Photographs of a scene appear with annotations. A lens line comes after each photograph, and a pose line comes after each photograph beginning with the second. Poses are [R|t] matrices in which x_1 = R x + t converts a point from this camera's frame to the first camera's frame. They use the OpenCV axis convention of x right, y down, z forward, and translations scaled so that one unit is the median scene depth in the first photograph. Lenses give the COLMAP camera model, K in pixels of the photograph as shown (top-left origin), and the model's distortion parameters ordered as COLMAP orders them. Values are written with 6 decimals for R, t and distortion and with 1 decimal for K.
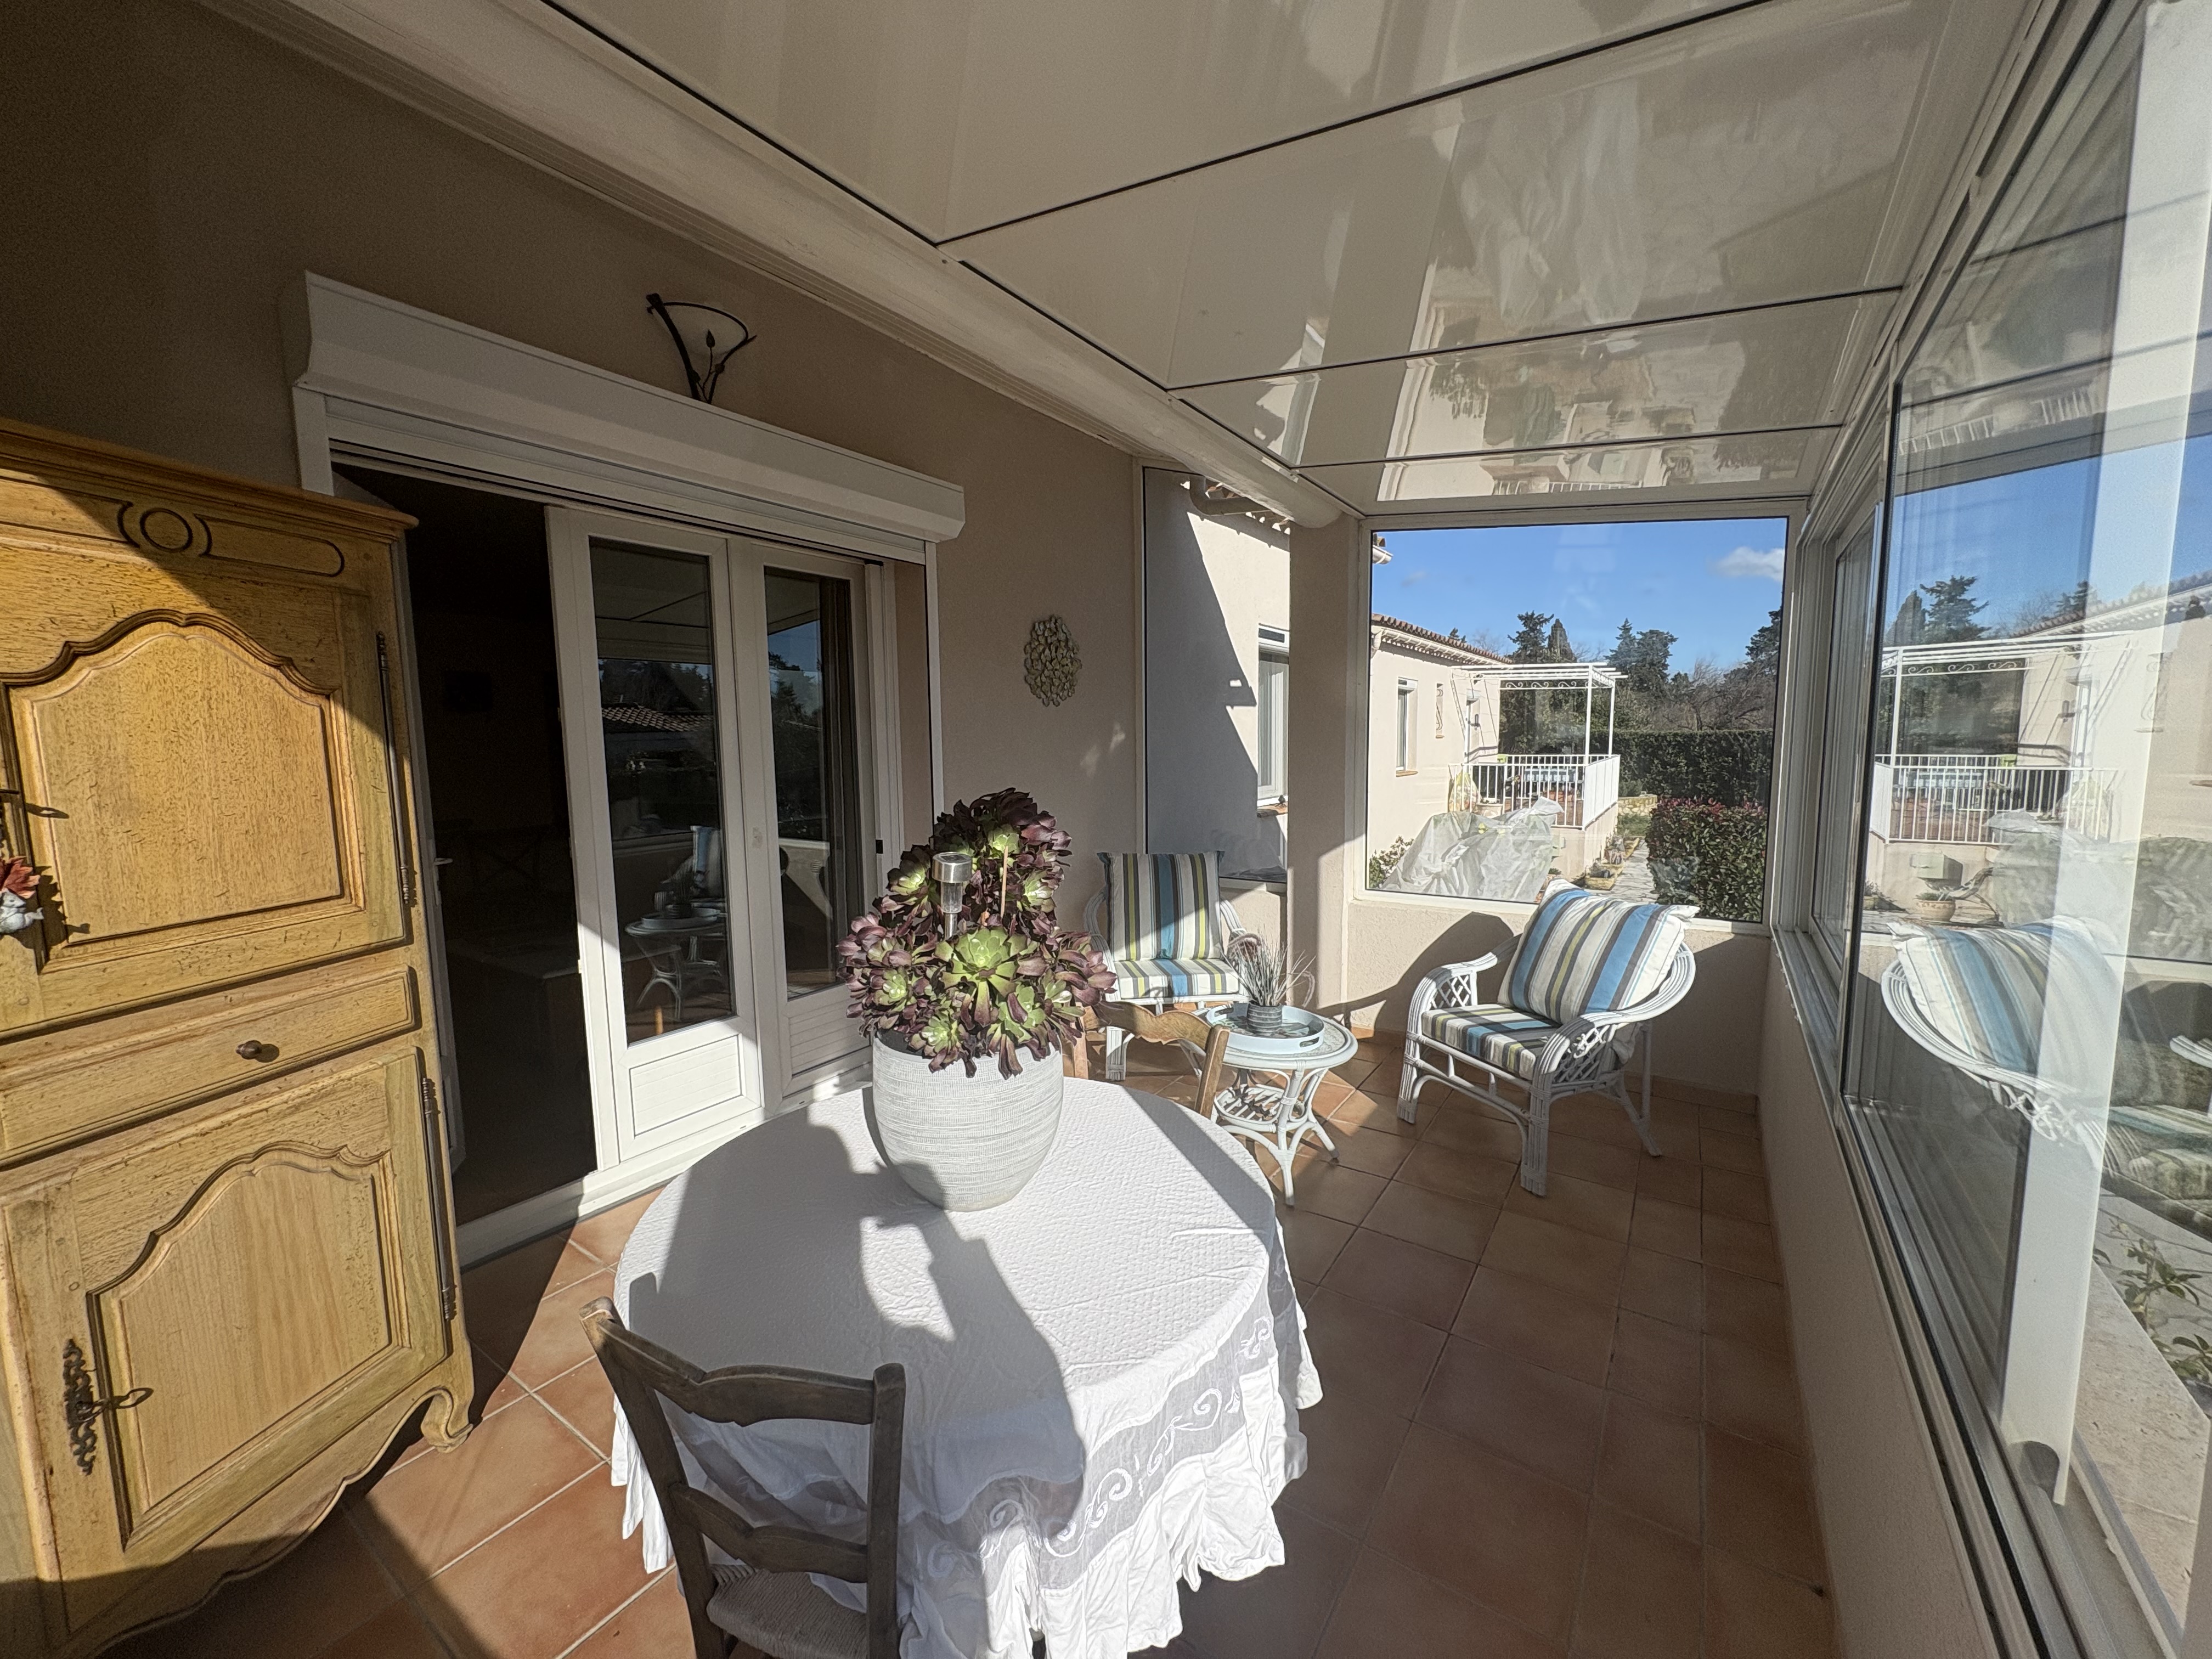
lens RADIAL K [[884.3, 0, 1104.5], [0, 884.3, 830.3], [0, 0, 1]] dist [-0.006975, 0.000248]
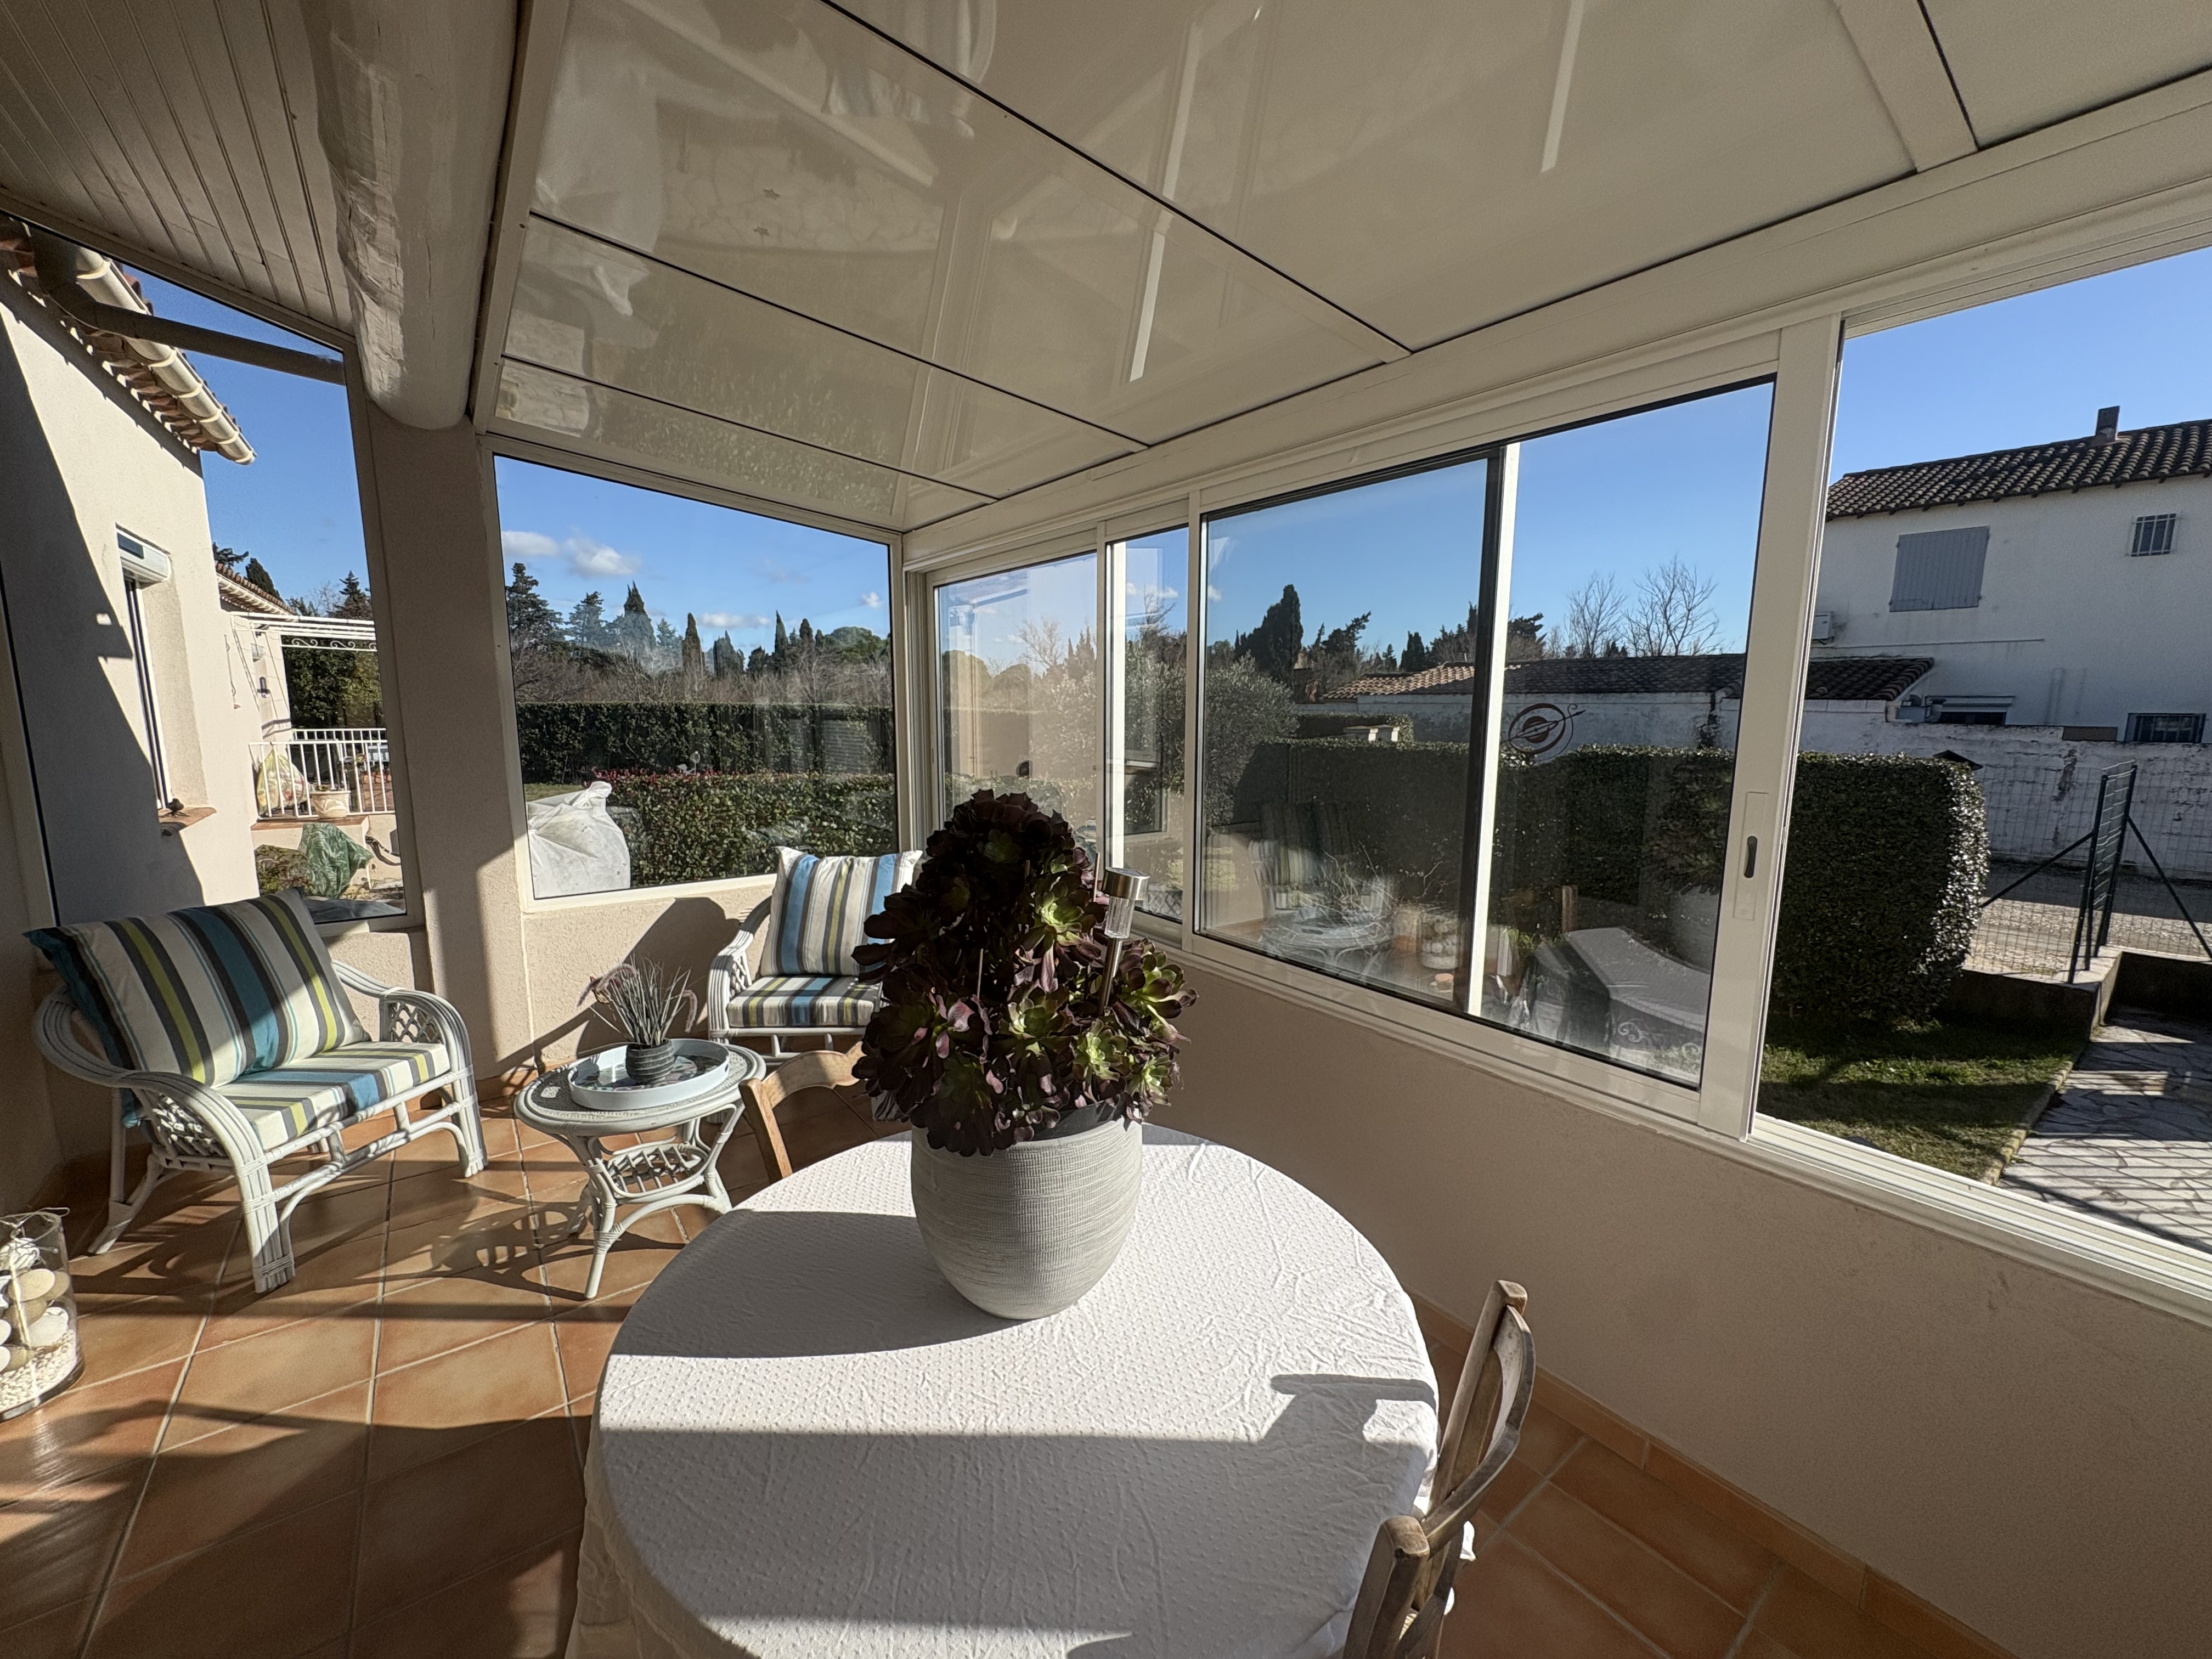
lens RADIAL K [[884.3, 0, 1108.6], [0, 884.3, 833.9], [0, 0, 1]] dist [-0.006975, 0.000248]
pose [[0.309858, -0.123203, 0.942767, -0.310778], [0.088210, 0.991017, 0.100516, -0.029237], [-0.946682, 0.052016, 0.317943, 0.239038]]
